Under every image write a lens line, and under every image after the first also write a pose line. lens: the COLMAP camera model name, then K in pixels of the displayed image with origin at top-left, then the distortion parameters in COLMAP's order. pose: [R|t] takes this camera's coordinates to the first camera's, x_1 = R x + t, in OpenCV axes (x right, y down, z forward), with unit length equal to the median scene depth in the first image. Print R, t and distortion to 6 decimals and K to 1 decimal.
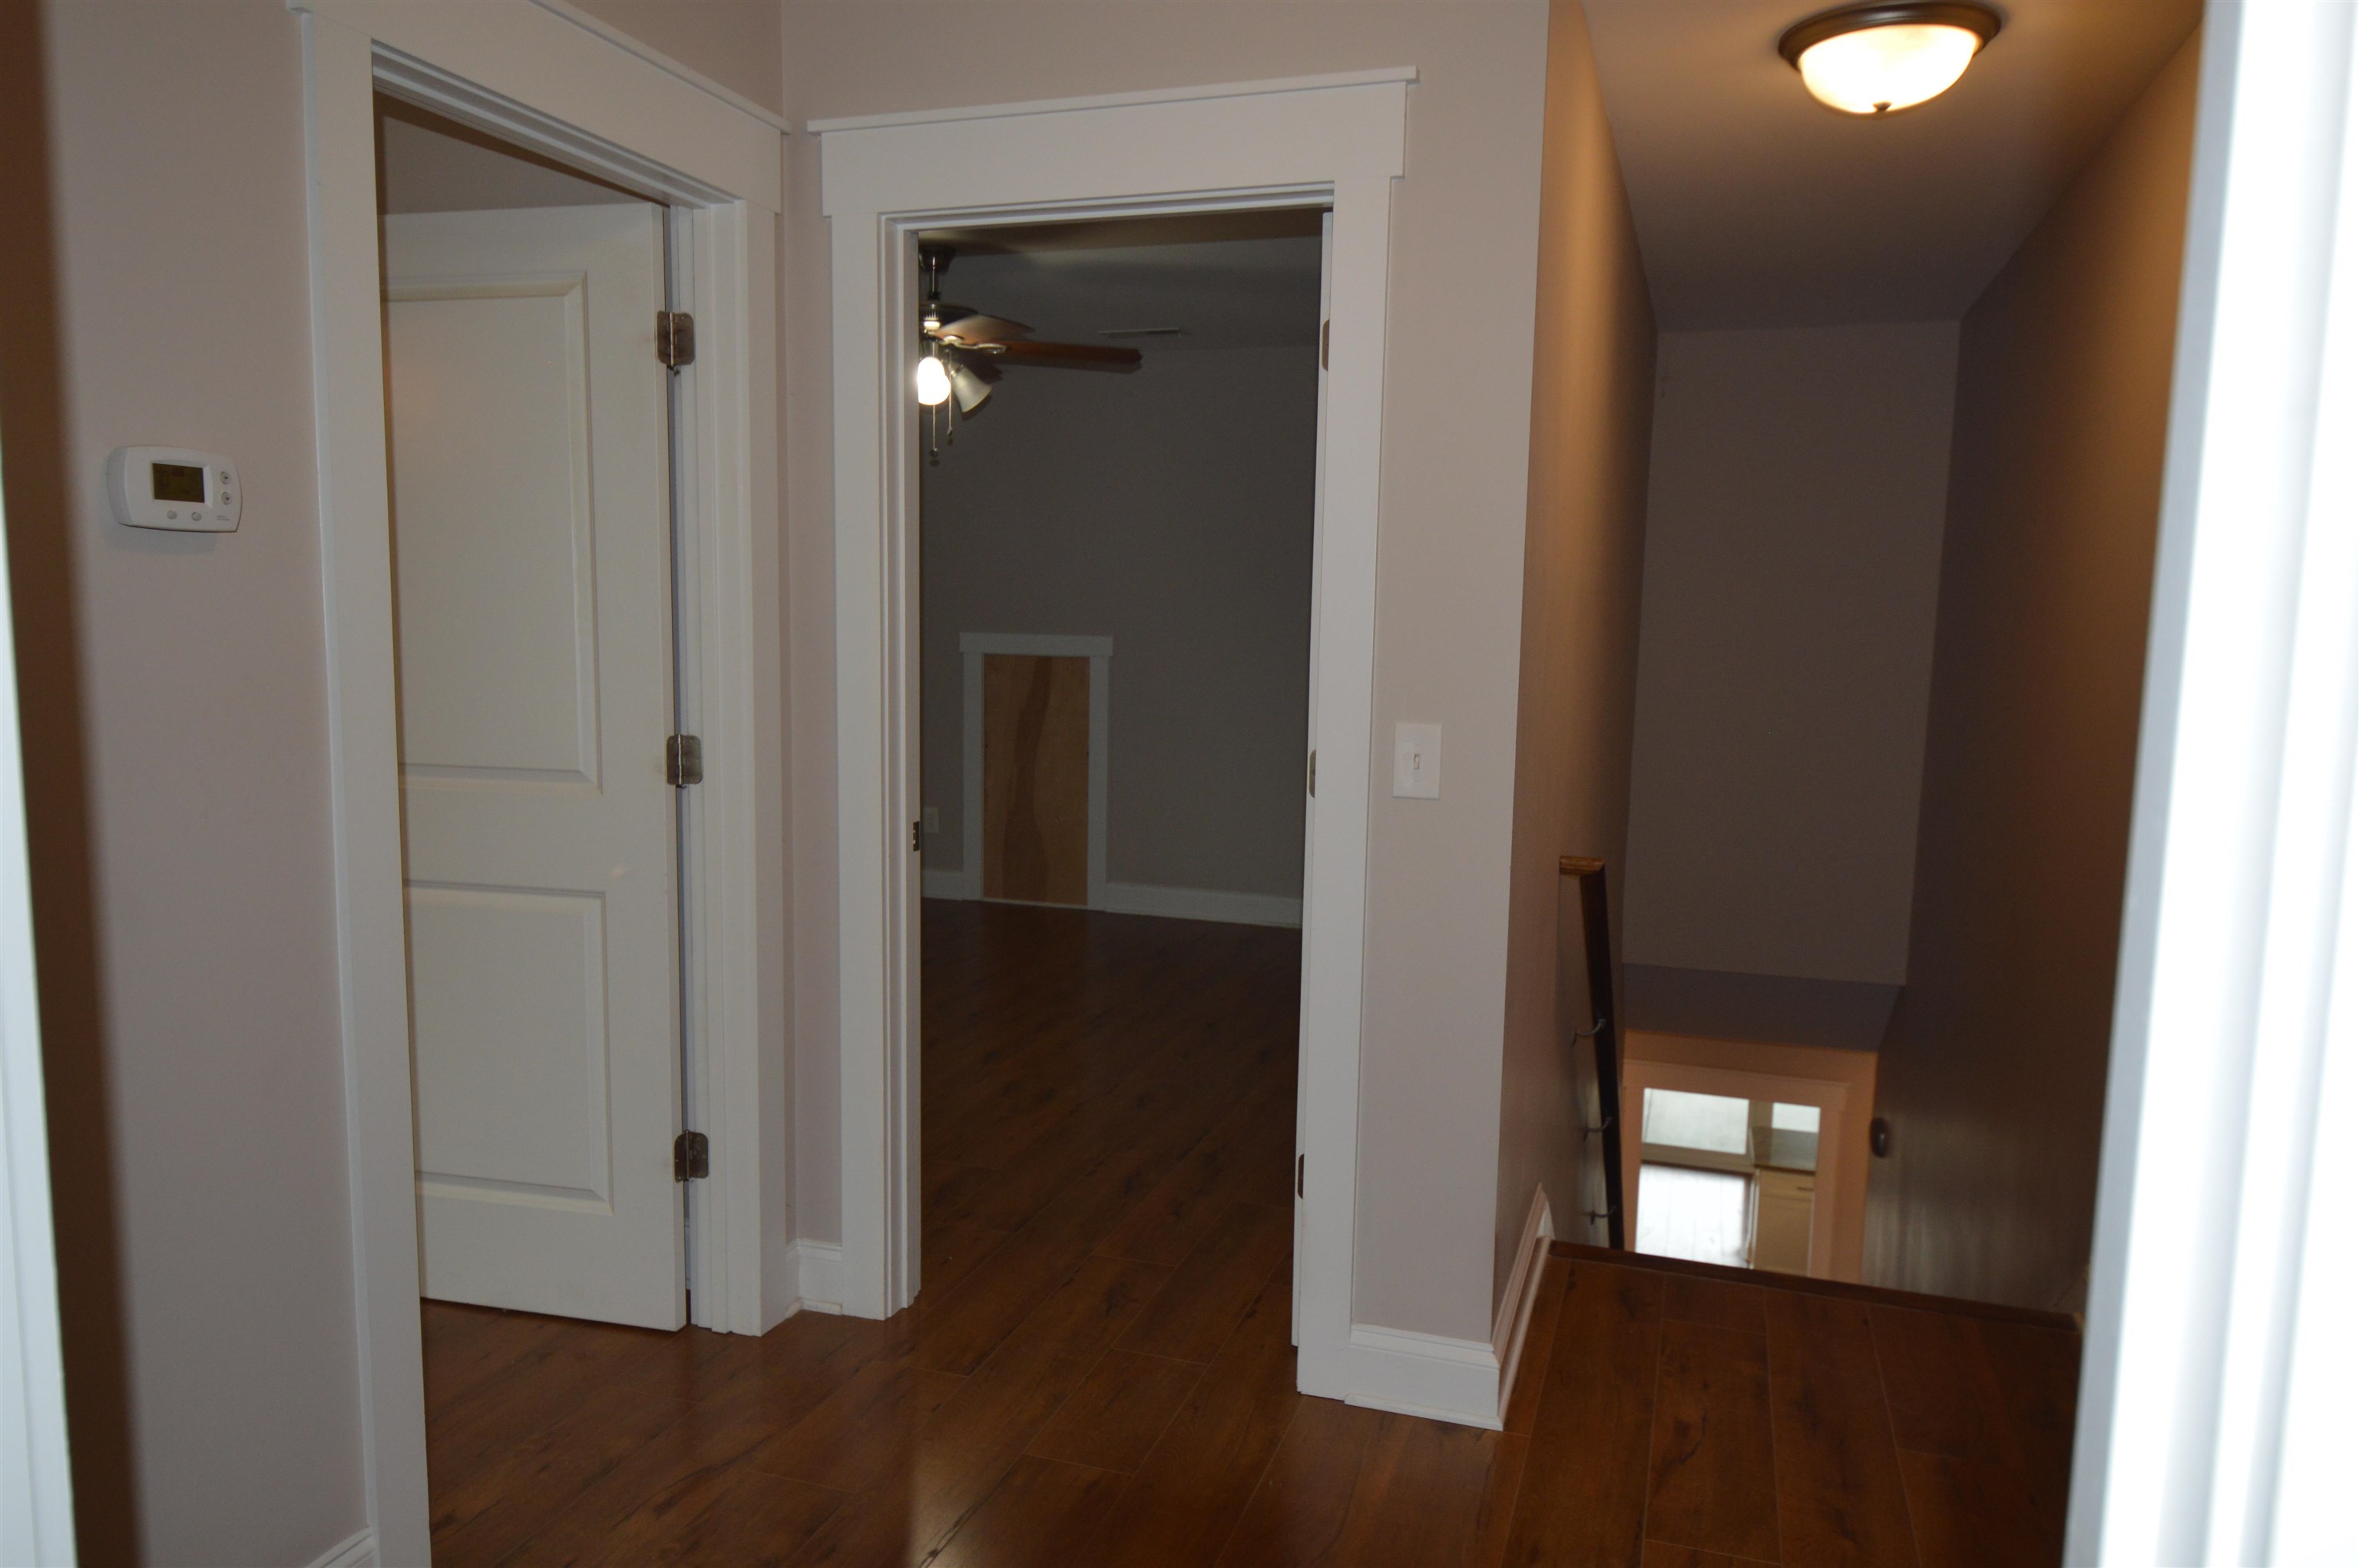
lens RADIAL K [[1636.8, 0, 1167.3], [0, 1636.8, 794.1], [0, 0, 1]] dist [0.030493, -0.024391]
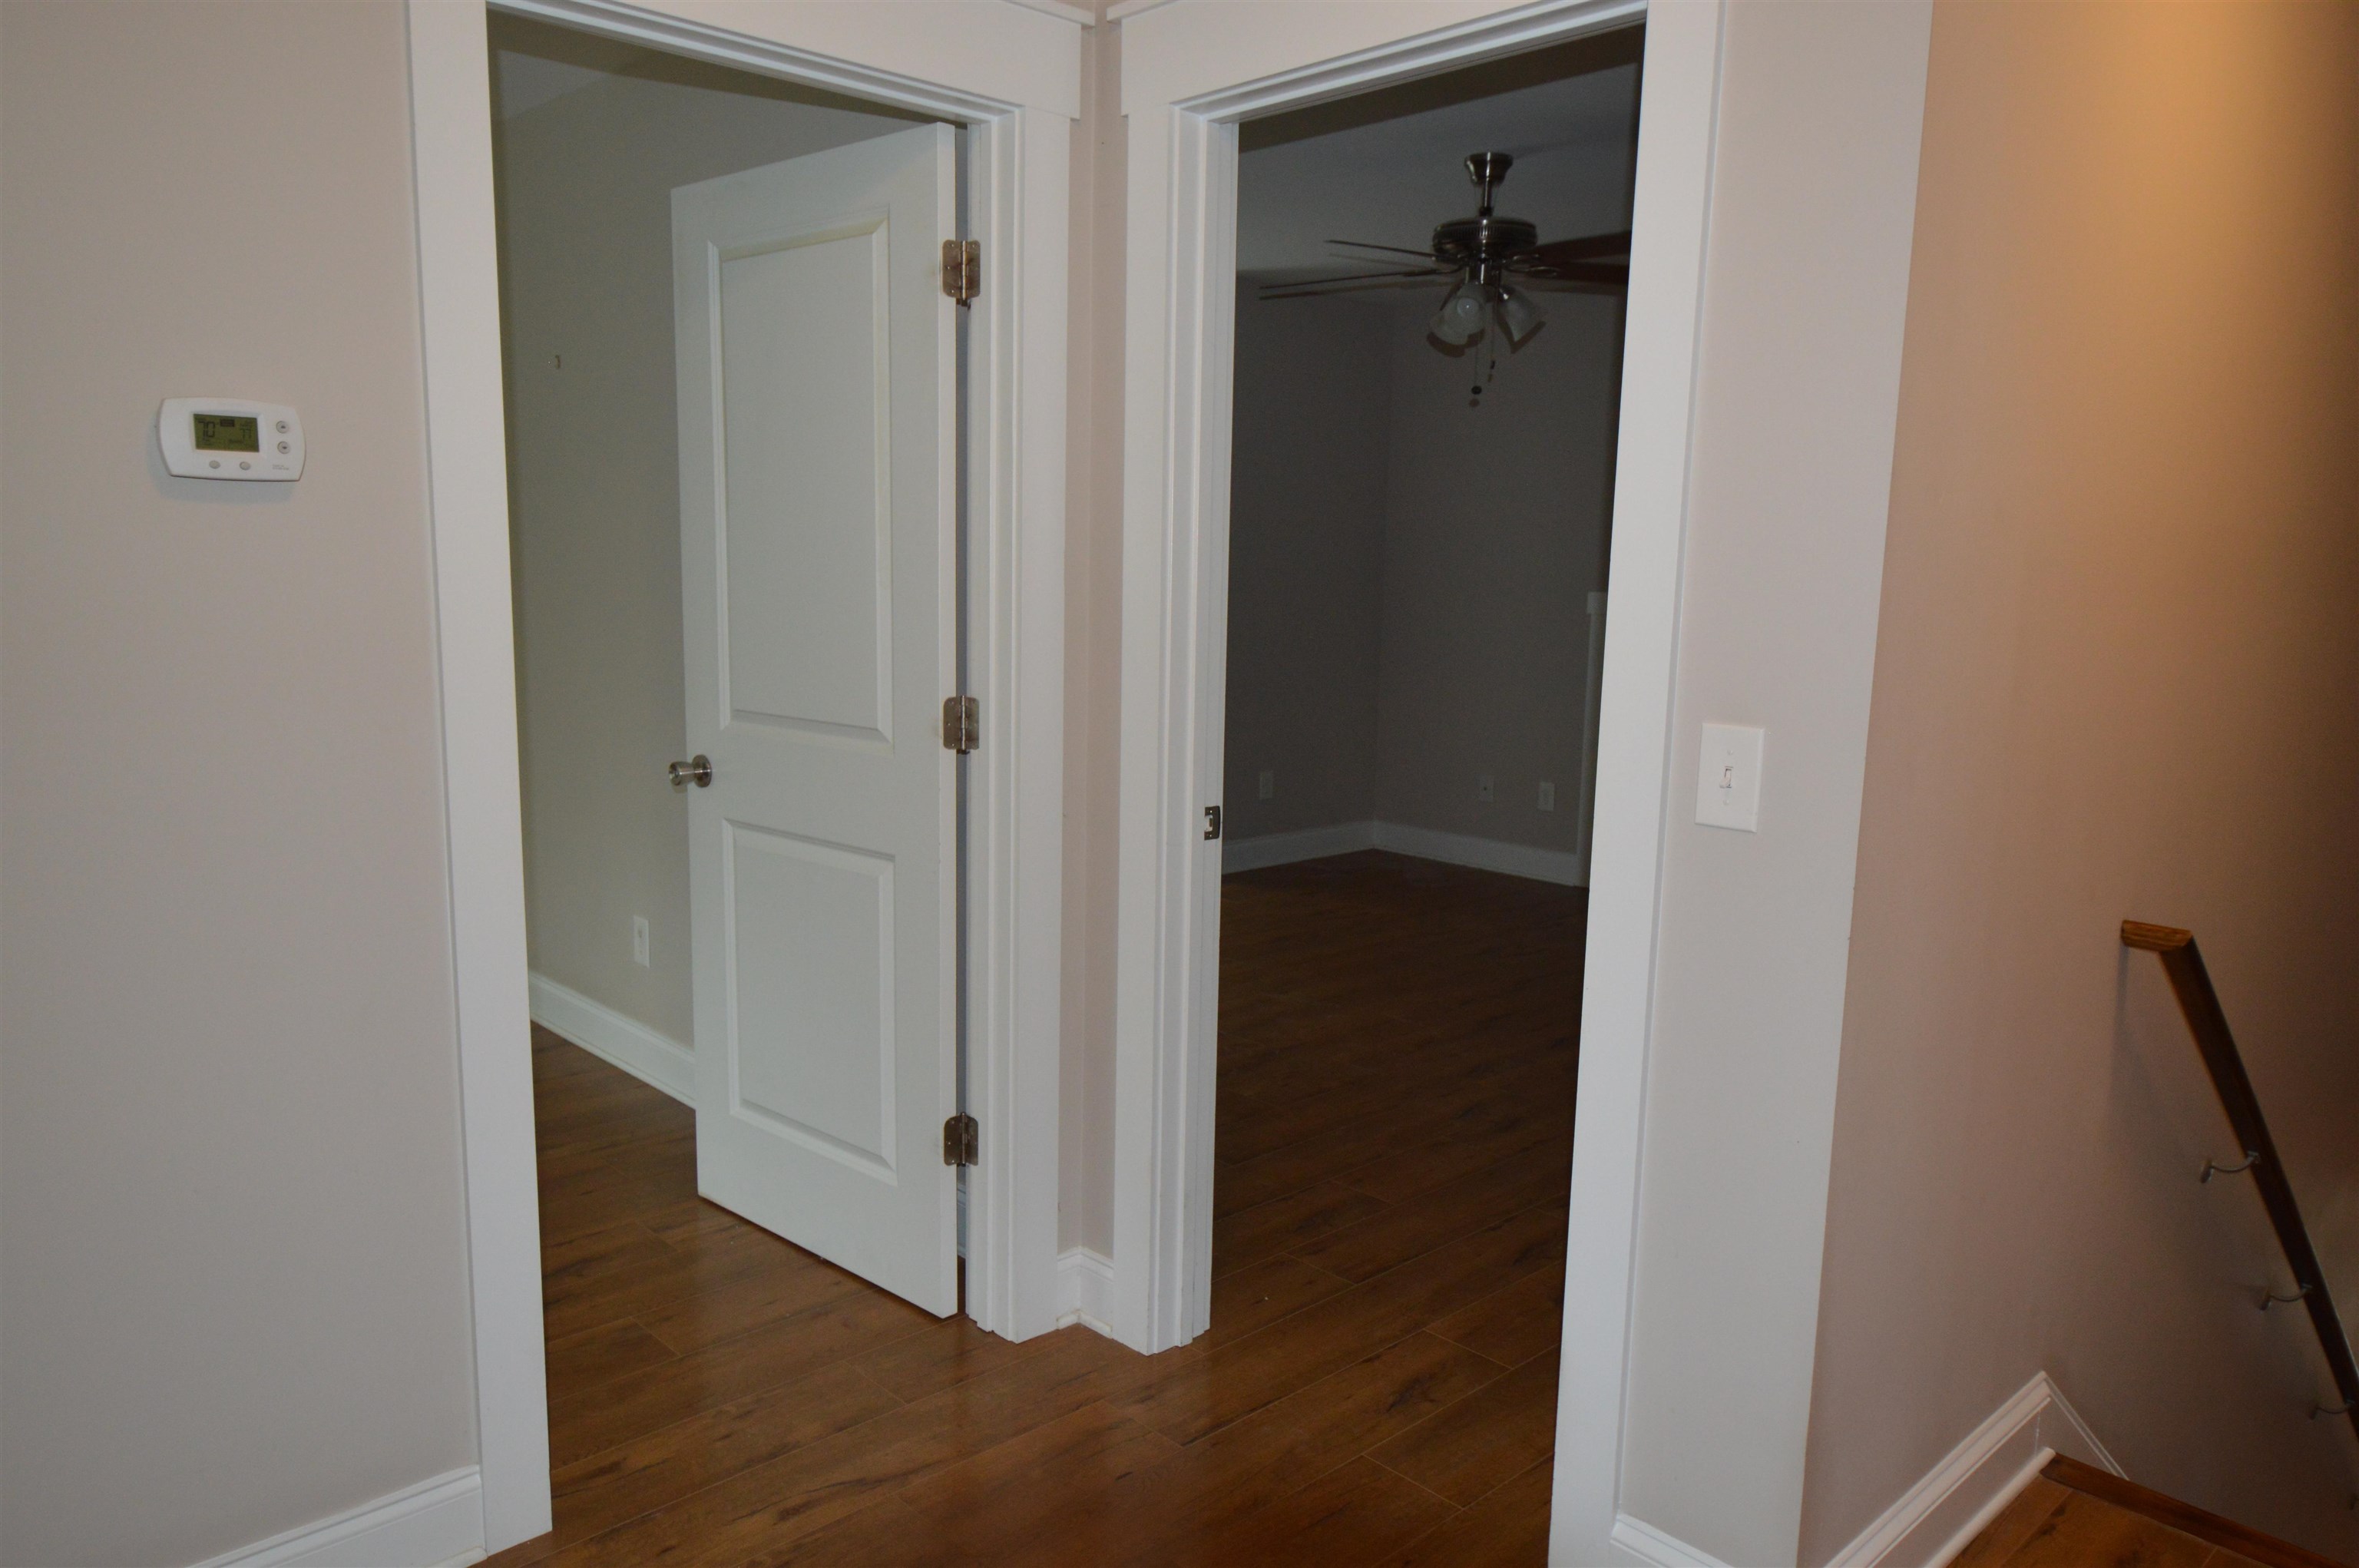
lens RADIAL K [[1636.8, 0, 1170.3], [0, 1636.8, 793.3], [0, 0, 1]] dist [0.030493, -0.024391]
pose [[0.882557, 0.070716, -0.464858, 0.238784], [-0.058632, 0.997461, 0.040423, -0.024491], [0.466536, -0.008420, 0.884462, 0.215889]]
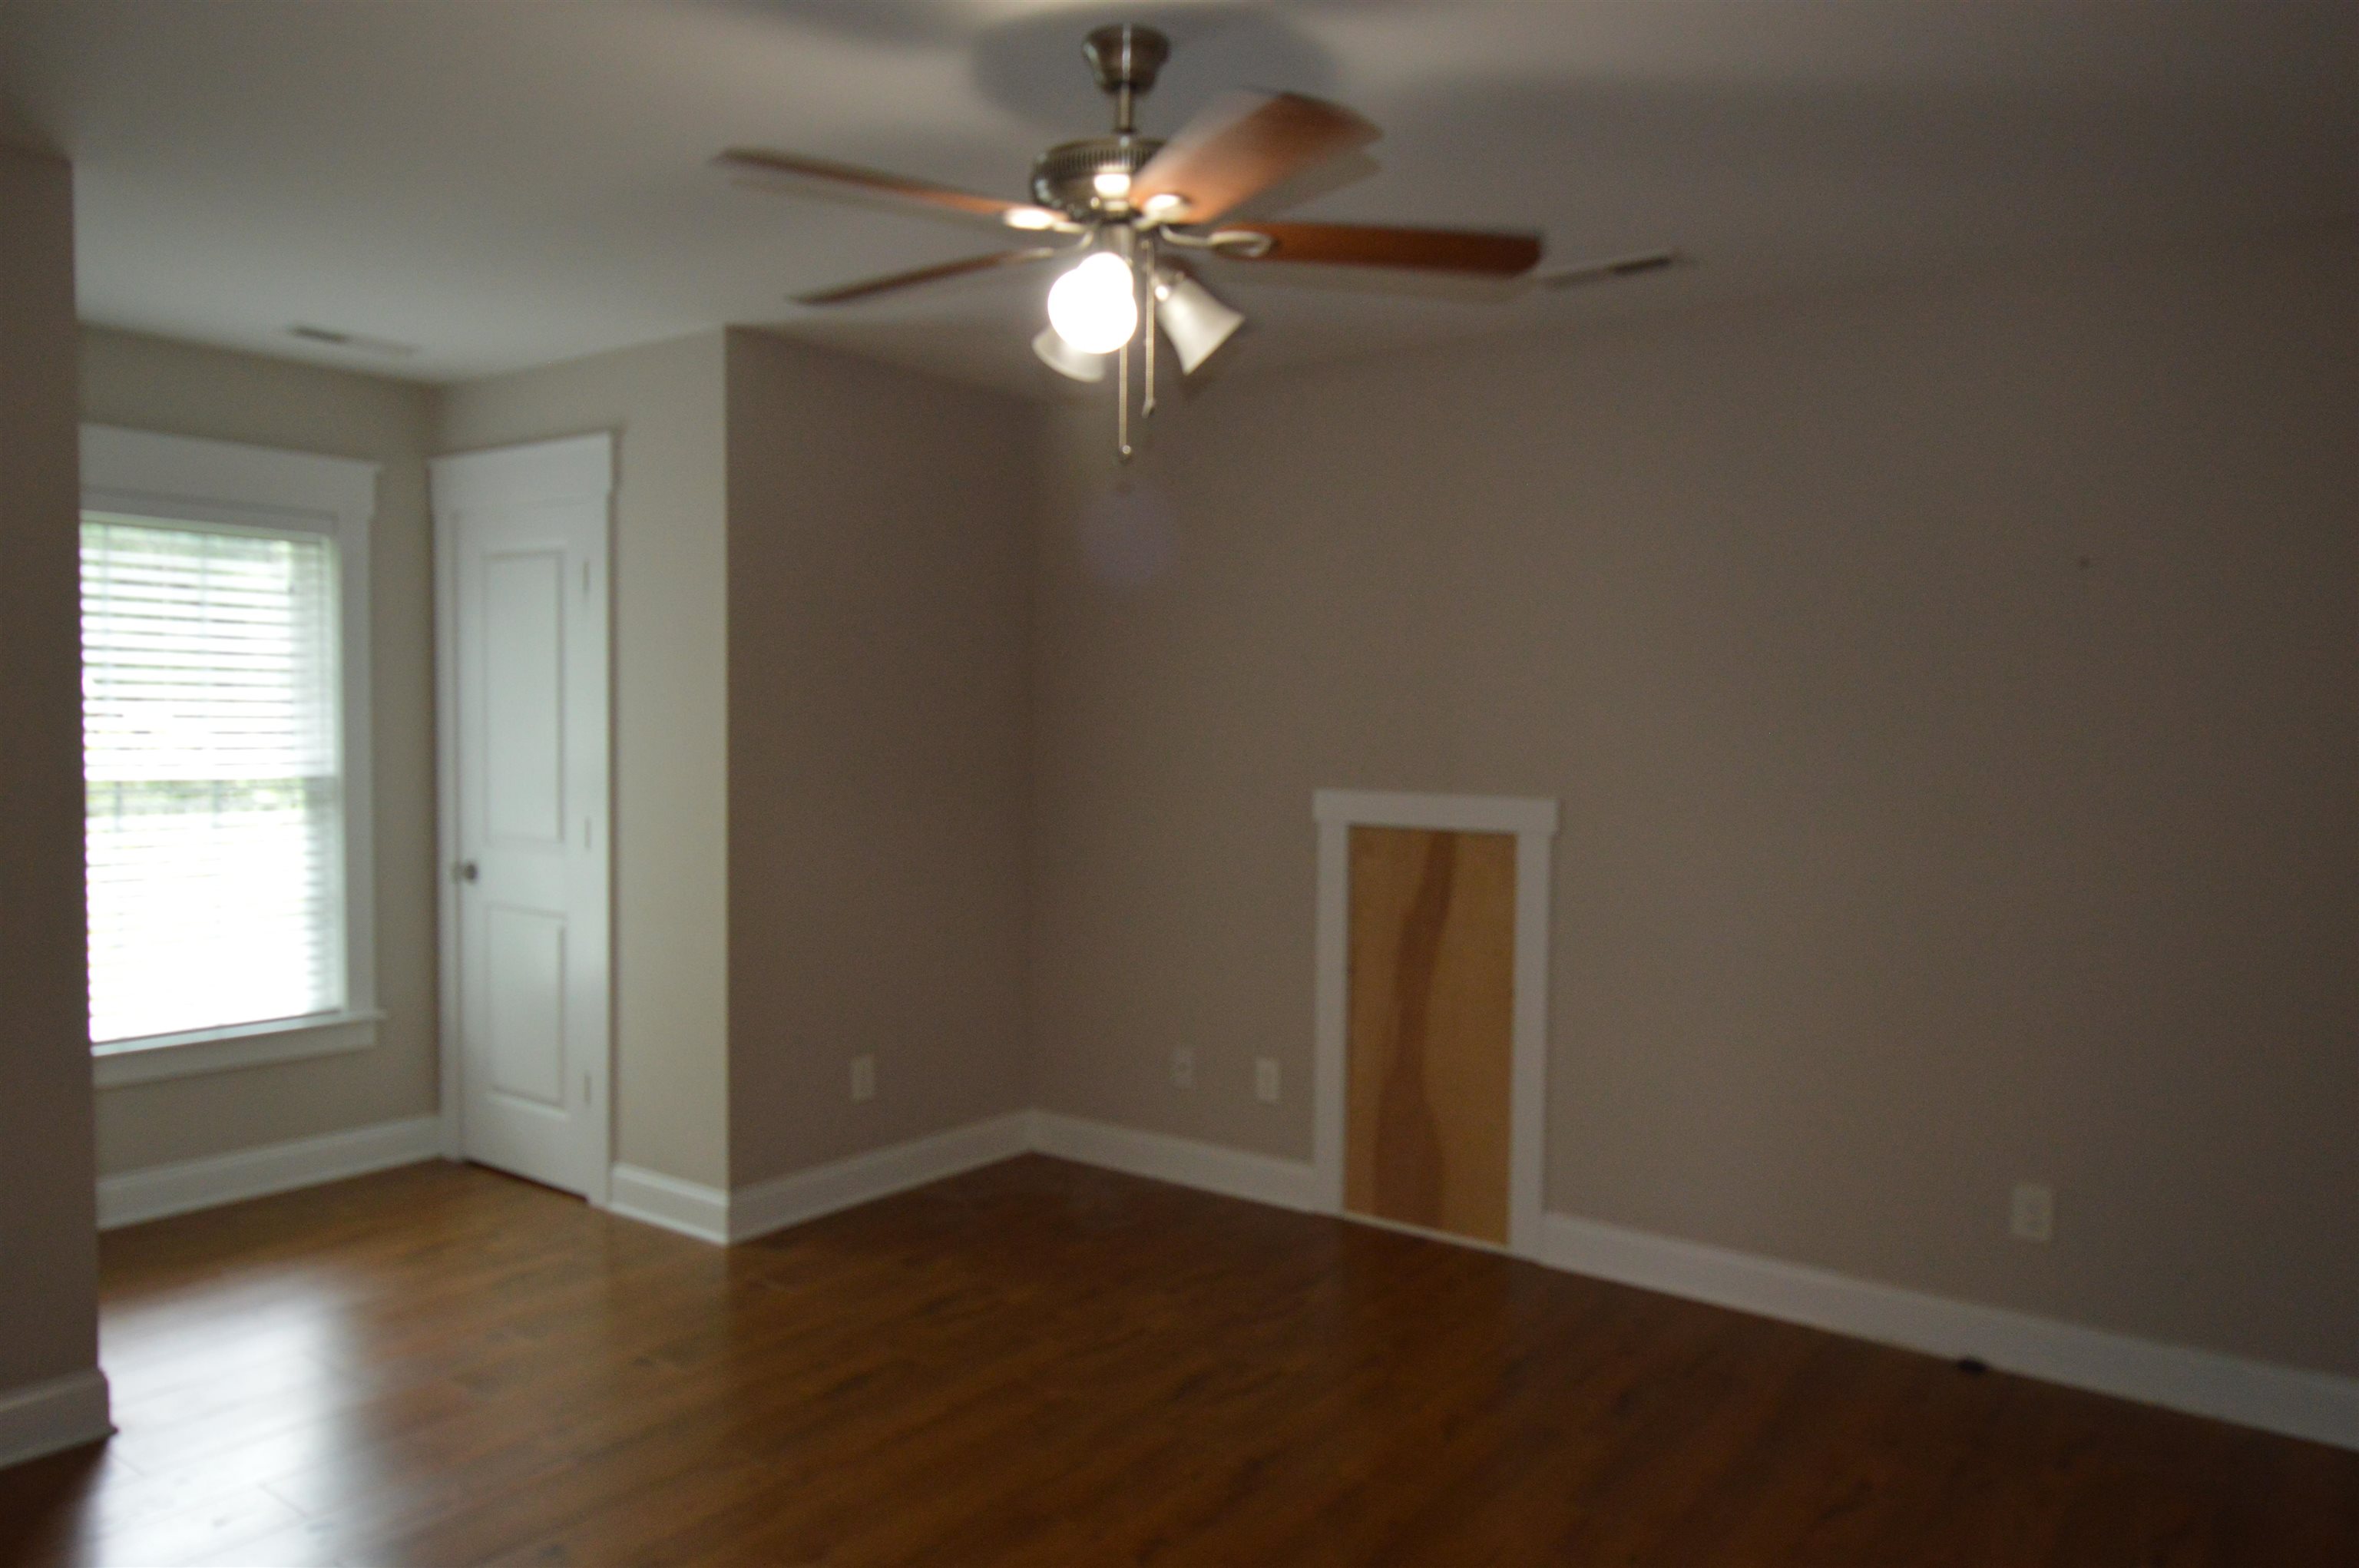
lens RADIAL K [[1636.8, 0, 1173.9], [0, 1636.8, 801.1], [0, 0, 1]] dist [0.030493, -0.024391]
pose [[0.950165, 0.010679, -0.311566, 0.048013], [-0.034444, 0.996891, -0.070873, -0.114107], [0.309840, 0.078072, 0.947578, 0.914728]]
